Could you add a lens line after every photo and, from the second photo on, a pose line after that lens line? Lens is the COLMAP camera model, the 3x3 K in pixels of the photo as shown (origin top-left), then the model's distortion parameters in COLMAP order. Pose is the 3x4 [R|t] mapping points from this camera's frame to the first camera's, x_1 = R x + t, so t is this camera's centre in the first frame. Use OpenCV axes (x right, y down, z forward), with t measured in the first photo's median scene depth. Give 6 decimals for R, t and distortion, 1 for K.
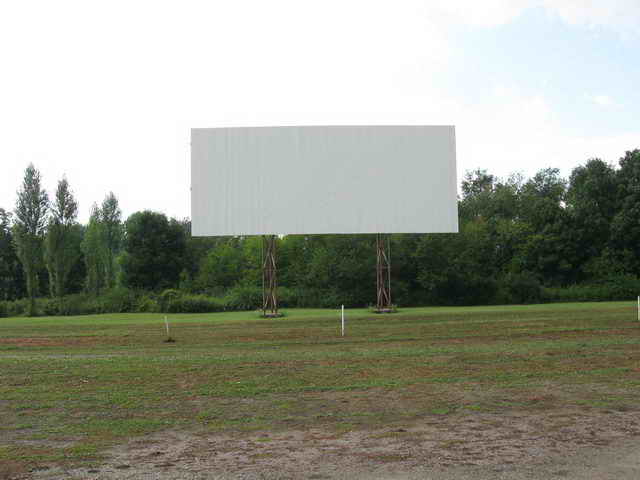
lens RADIAL K [[661.6, 0, 324.0], [0, 661.6, 239.3], [0, 0, 1]] dist [-0.122859, 0.000000]
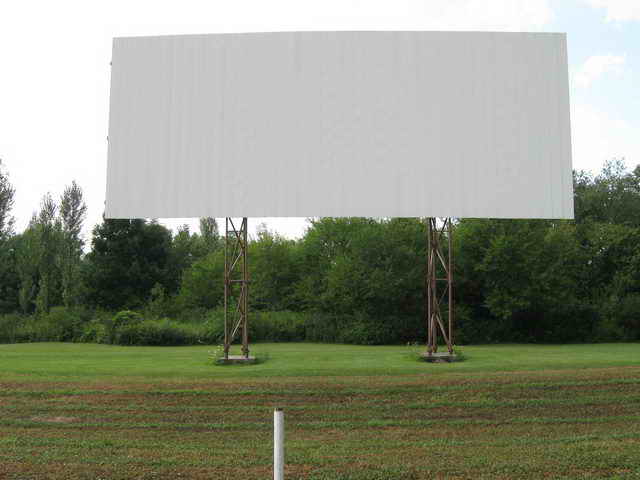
lens RADIAL K [[661.6, 0, 335.9], [0, 661.6, 242.2], [0, 0, 1]] dist [-0.122859, 0.000000]
pose [[0.998771, 0.015194, -0.047179, 0.020177], [-0.016779, 0.999301, -0.033393, 0.022709], [0.046639, 0.034144, 0.998328, 0.313540]]
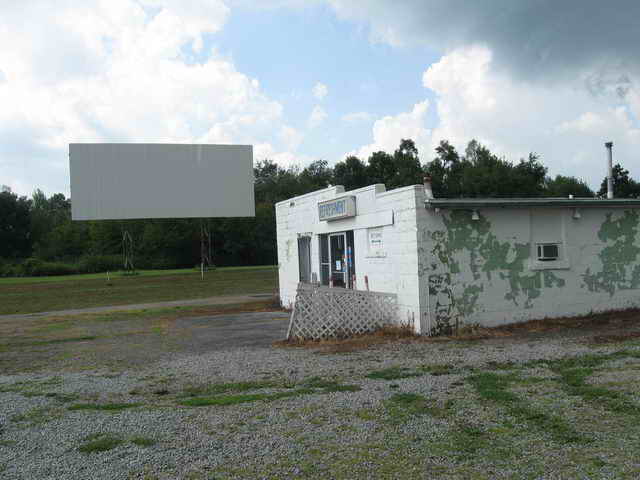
lens RADIAL K [[661.6, 0, 320.2], [0, 661.6, 244.0], [0, 0, 1]] dist [-0.122859, 0.000000]
pose [[0.950228, -0.015650, 0.311162, -0.091018], [-0.003506, 0.998137, 0.060907, -0.029120], [-0.311535, -0.058967, 0.948403, -0.354209]]
